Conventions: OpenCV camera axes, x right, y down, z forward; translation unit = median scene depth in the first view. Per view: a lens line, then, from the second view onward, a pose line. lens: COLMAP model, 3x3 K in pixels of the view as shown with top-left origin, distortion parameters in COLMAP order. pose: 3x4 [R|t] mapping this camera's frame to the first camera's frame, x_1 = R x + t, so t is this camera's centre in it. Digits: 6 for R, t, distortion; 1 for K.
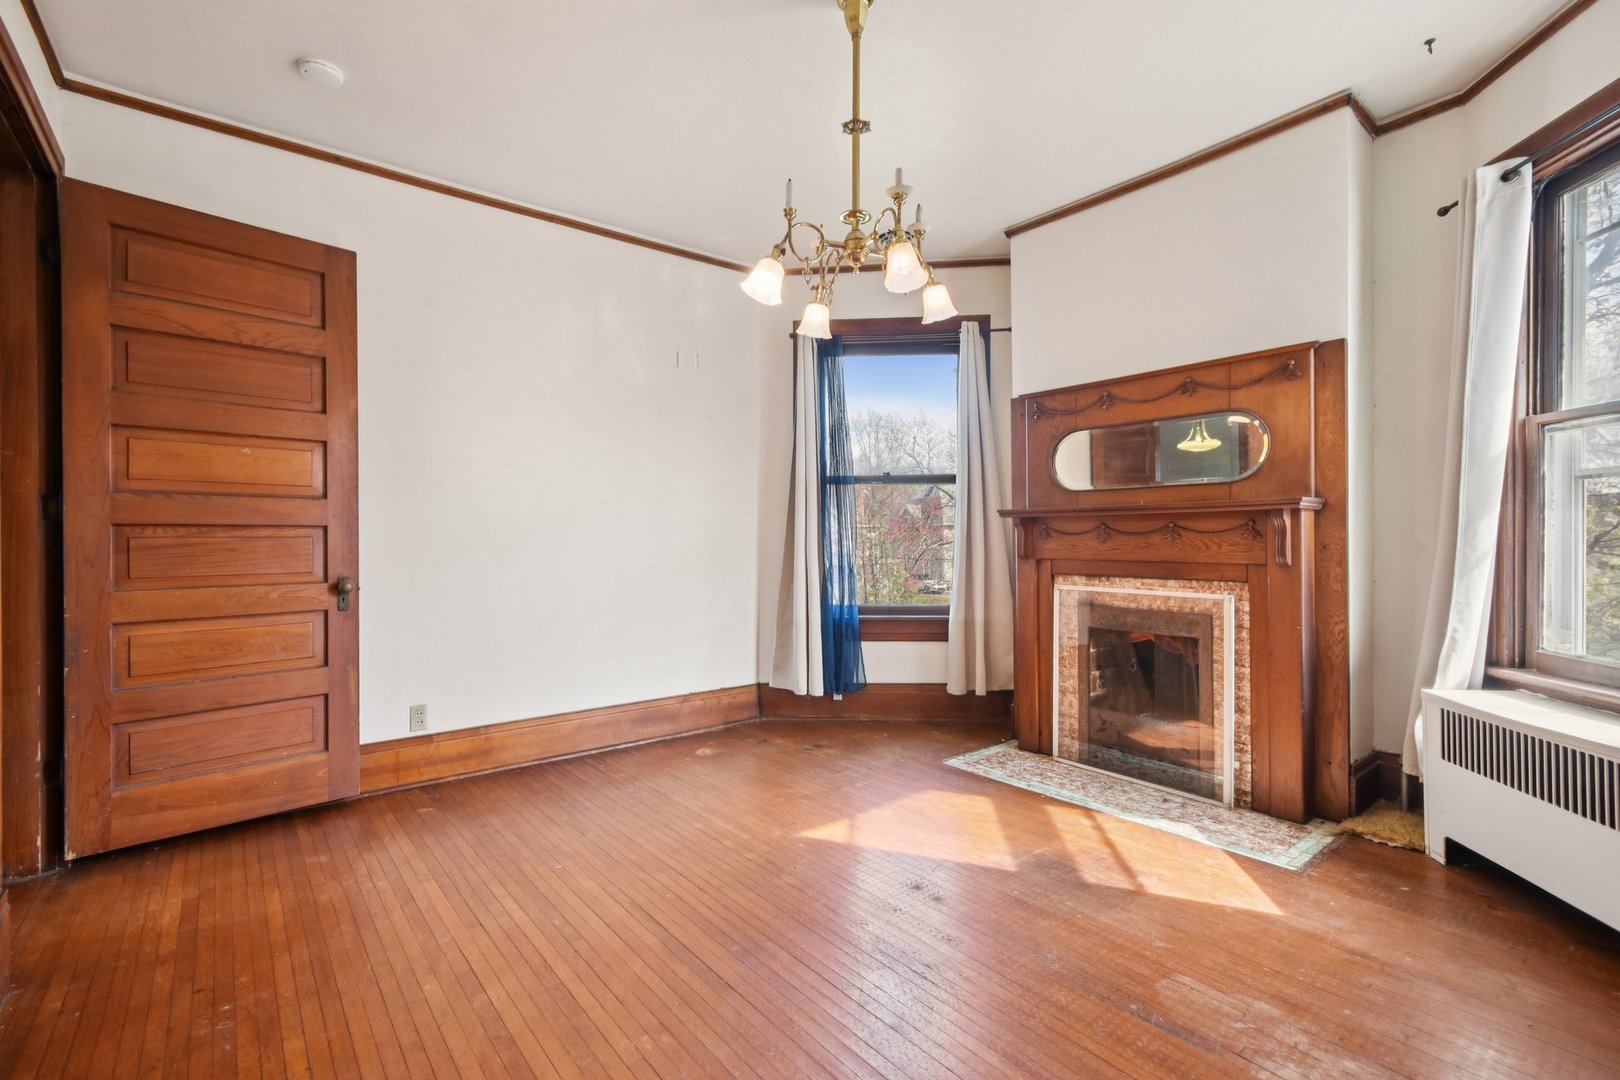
lens RADIAL K [[740.8, 0, 810.0], [0, 740.8, 540.0], [0, 0, 1]] dist [0.000145, 0.000396]
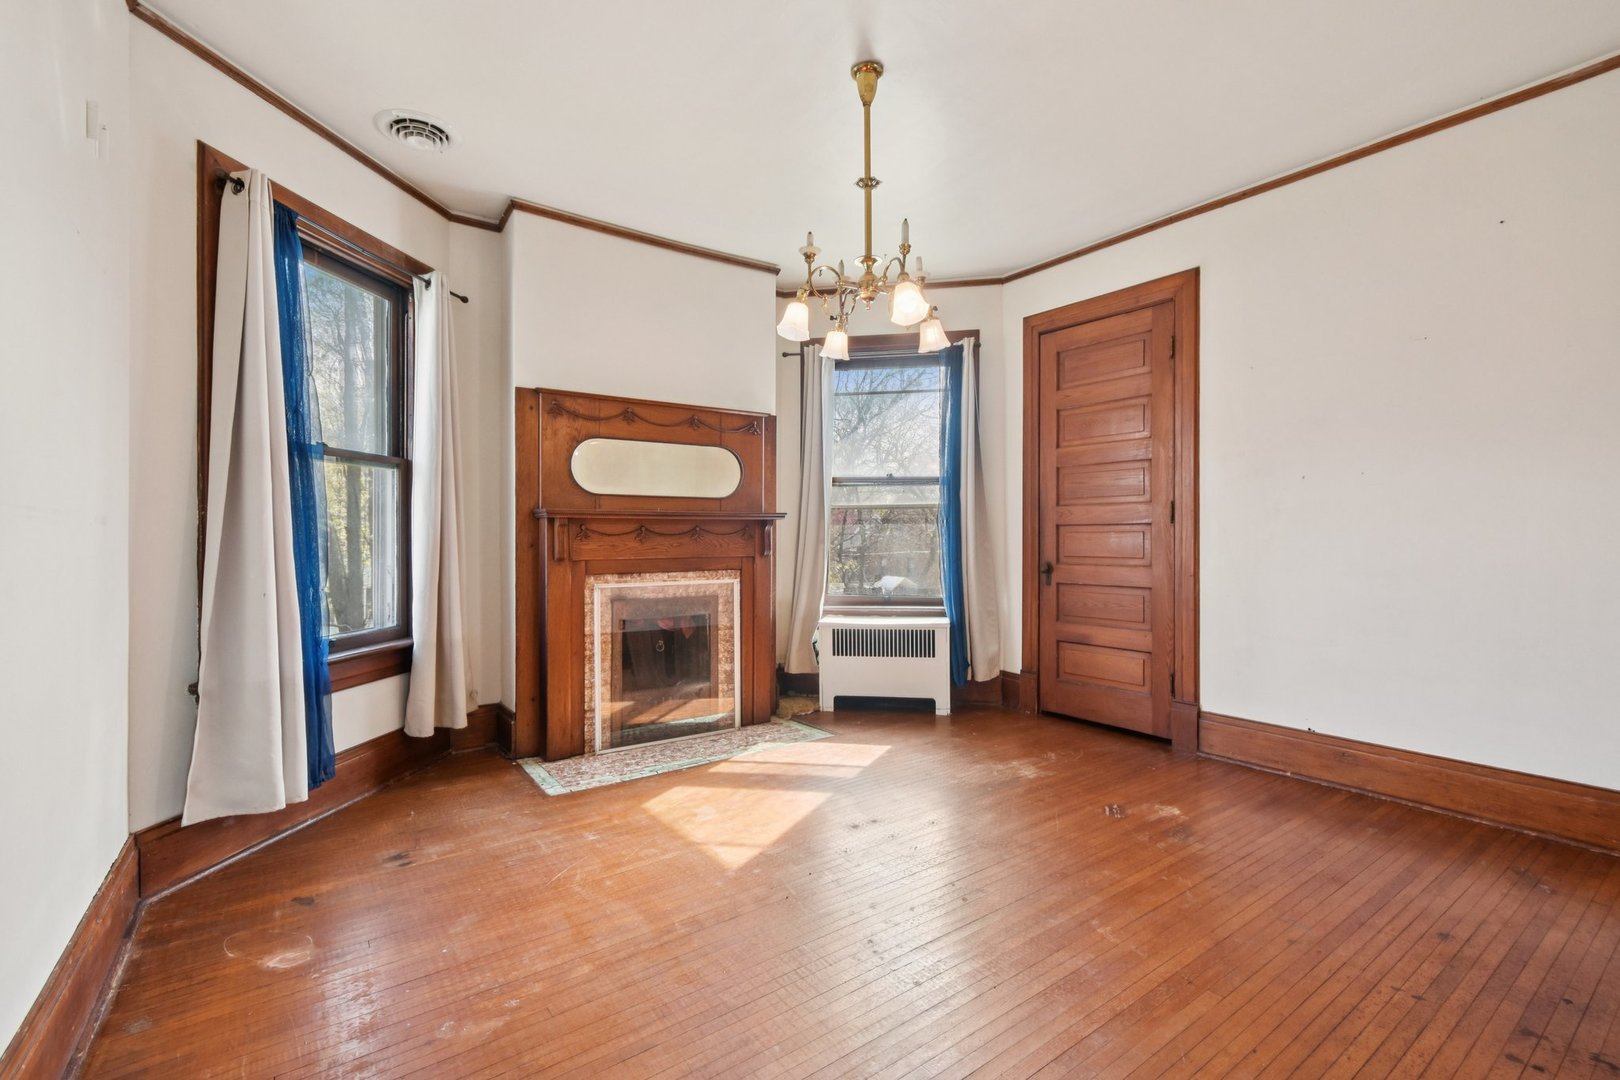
lens RADIAL K [[740.8, 0, 810.0], [0, 740.8, 540.0], [0, 0, 1]] dist [0.000145, 0.000396]
pose [[0.017246, 0.001507, 0.999850, -0.760930], [0.003665, 0.999992, -0.001571, 0.001637], [-0.999845, 0.003691, 0.017240, 0.749239]]
